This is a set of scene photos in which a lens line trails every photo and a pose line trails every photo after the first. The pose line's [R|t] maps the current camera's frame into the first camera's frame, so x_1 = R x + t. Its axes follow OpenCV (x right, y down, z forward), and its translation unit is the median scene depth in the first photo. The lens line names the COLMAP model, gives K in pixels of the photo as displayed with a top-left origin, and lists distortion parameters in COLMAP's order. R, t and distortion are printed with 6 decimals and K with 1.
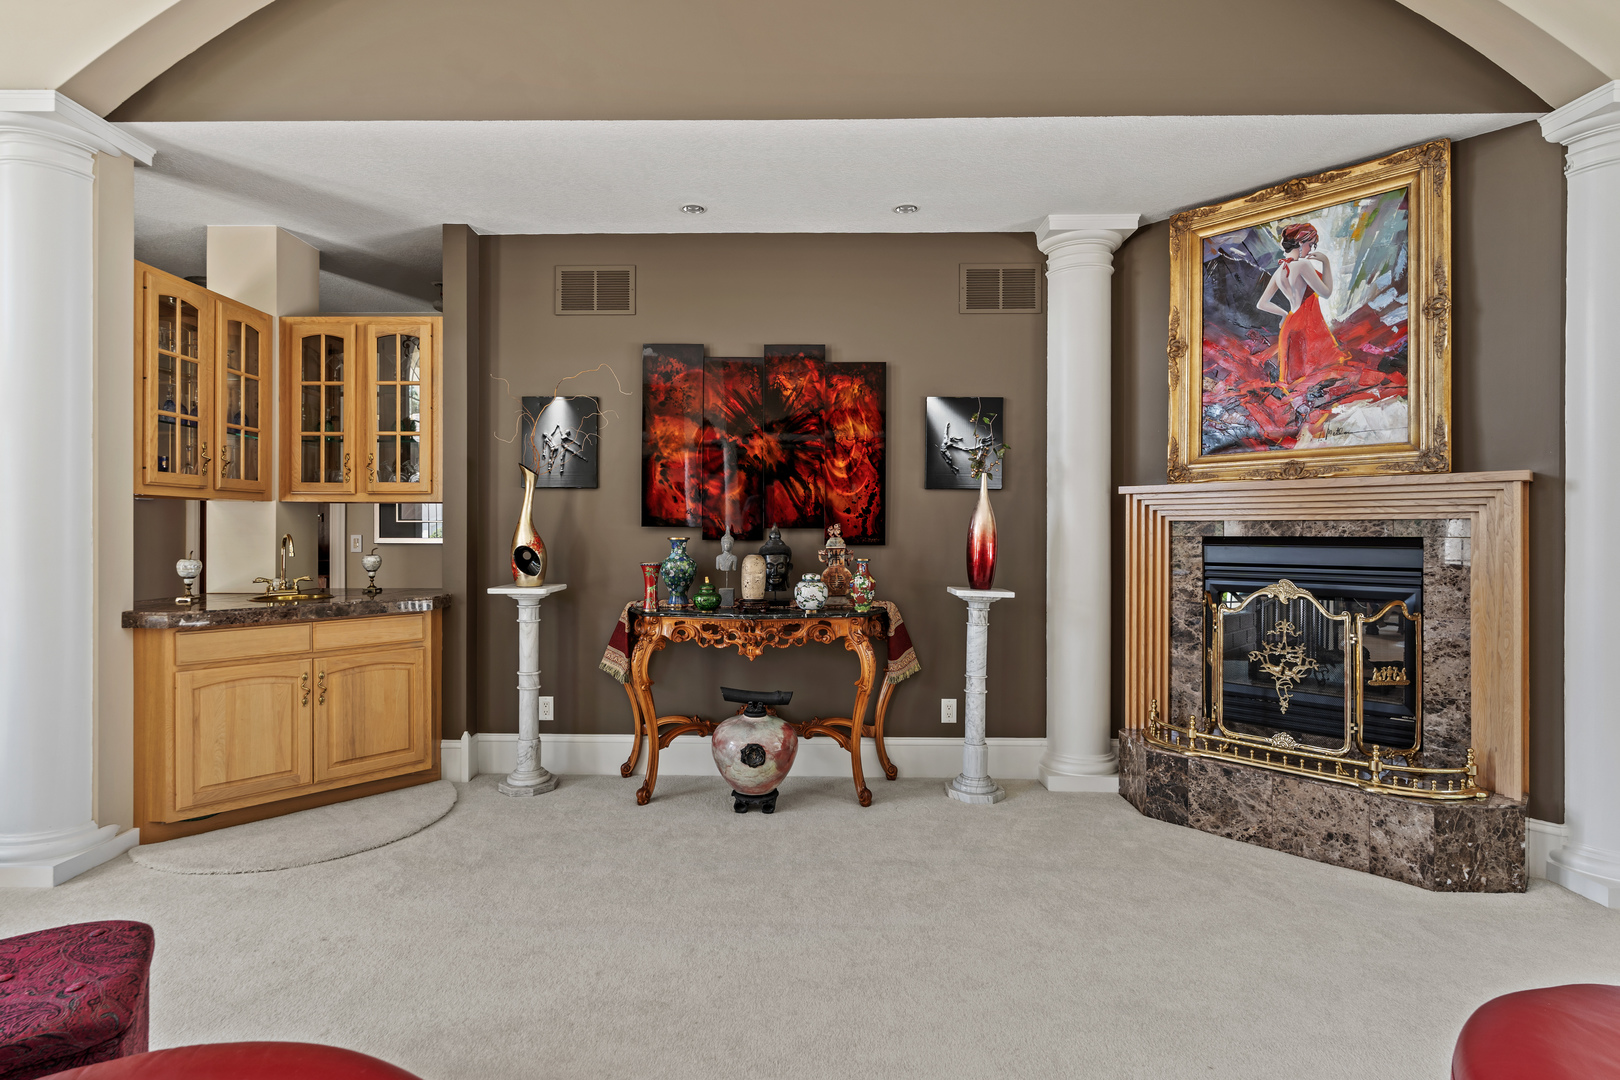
lens RADIAL K [[768.9, 0, 805.1], [0, 768.9, 525.1], [0, 0, 1]] dist [-0.004463, 0.000547]
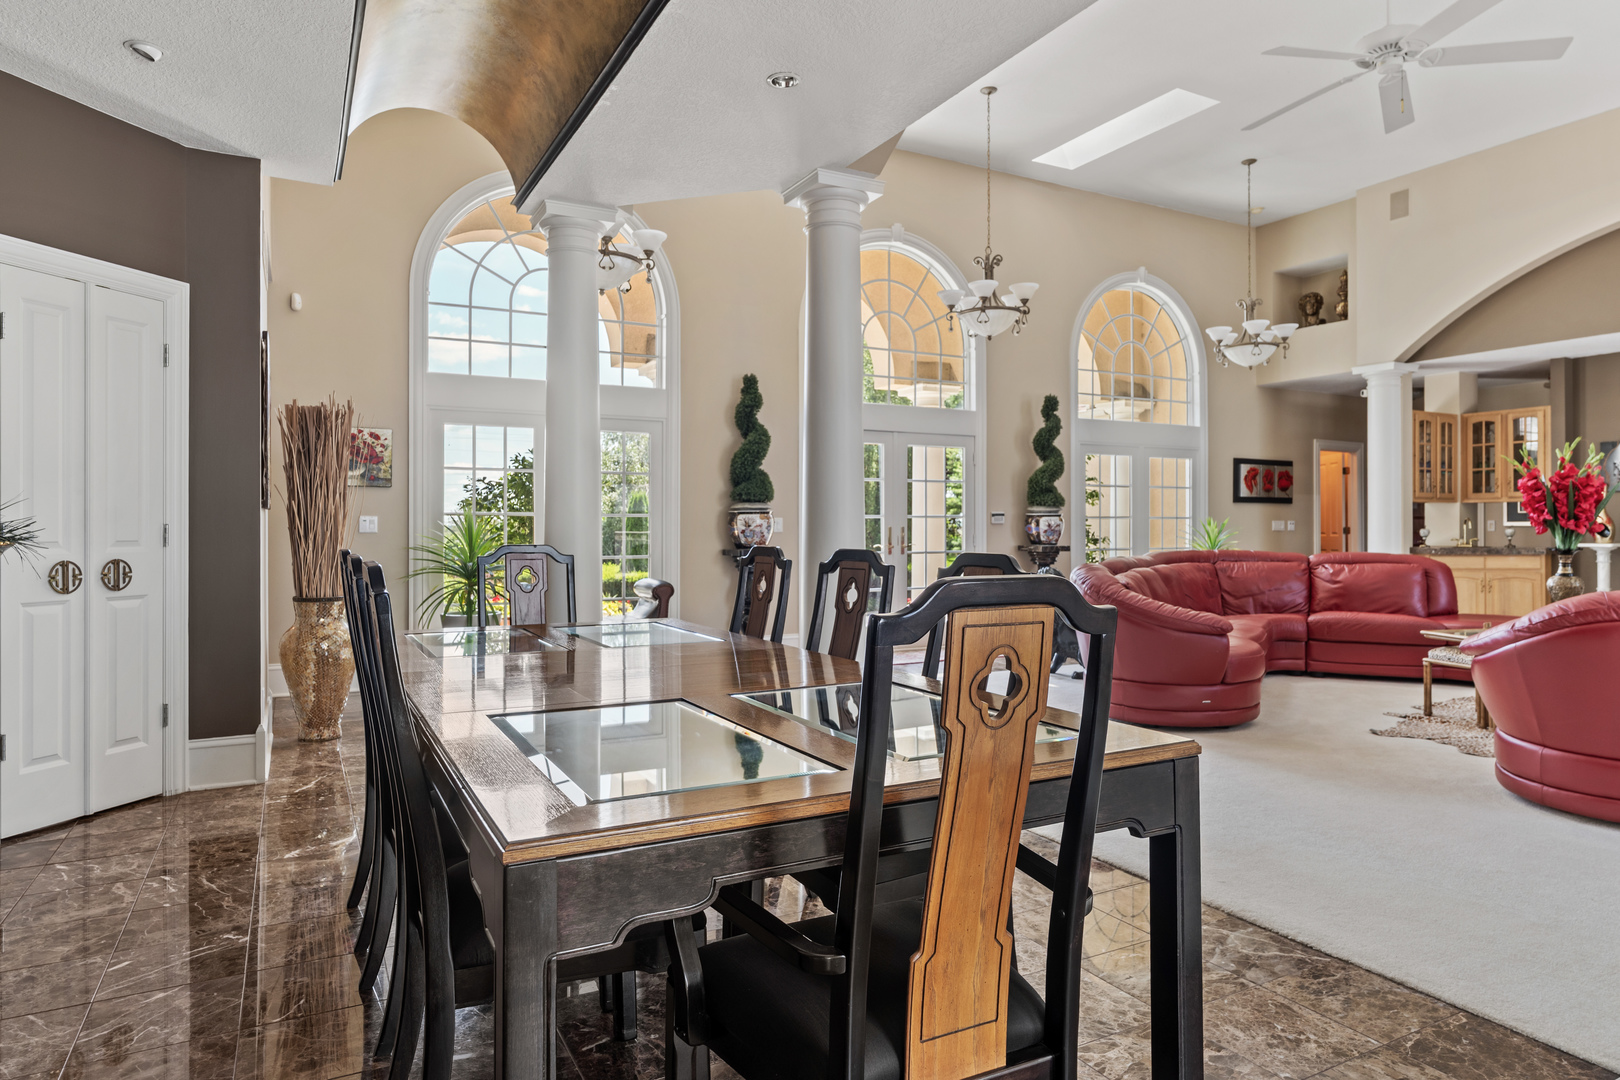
lens RADIAL K [[964.8, 0, 808.3], [0, 964.8, 524.9], [0, 0, 1]] dist [0.004669, 0.001047]
pose [[0.460058, -0.005411, -0.887872, 0.851344], [0.003579, 0.999985, -0.004240, 0.035564], [0.887882, -0.001227, 0.460070, -1.825761]]
